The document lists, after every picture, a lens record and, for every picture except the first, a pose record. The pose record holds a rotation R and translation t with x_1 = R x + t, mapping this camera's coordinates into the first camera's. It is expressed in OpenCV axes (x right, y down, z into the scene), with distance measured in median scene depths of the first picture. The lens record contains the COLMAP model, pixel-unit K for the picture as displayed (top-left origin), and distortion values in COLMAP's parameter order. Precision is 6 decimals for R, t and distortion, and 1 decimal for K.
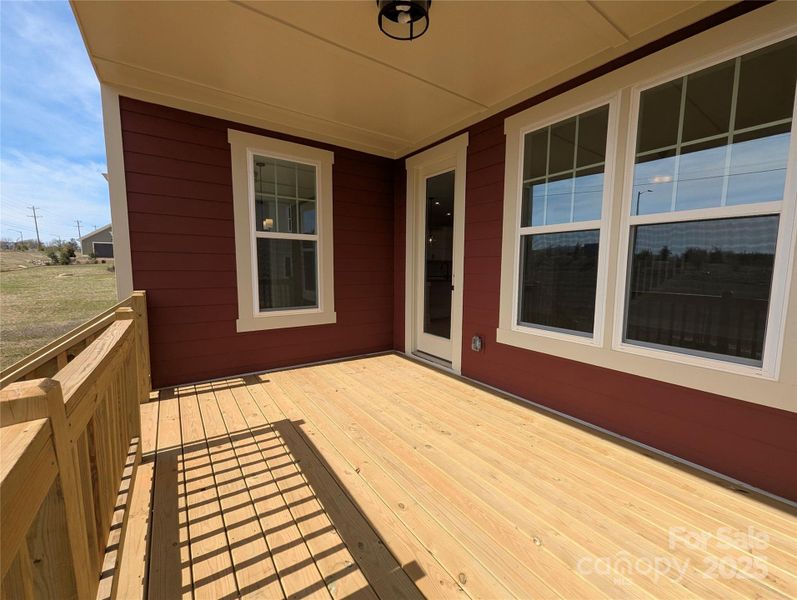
lens RADIAL K [[332.2, 0, 403.1], [0, 332.2, 301.7], [0, 0, 1]] dist [0.000468, 0.000104]
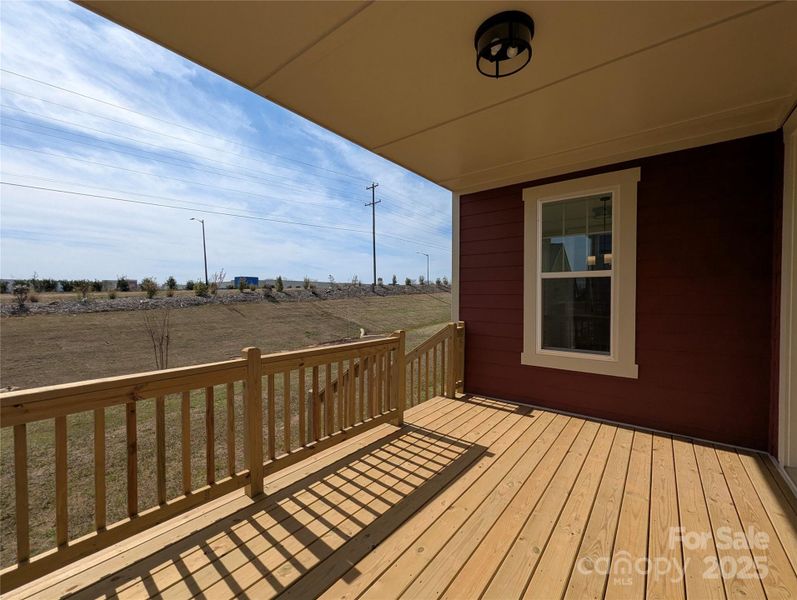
lens RADIAL K [[332.2, 0, 403.1], [0, 332.2, 301.7], [0, 0, 1]] dist [0.000468, 0.000104]
pose [[0.297113, 0.008531, -0.954804, 0.486894], [-0.101273, 0.994601, -0.022628, -0.055271], [0.949456, 0.103419, 0.296373, 0.297823]]
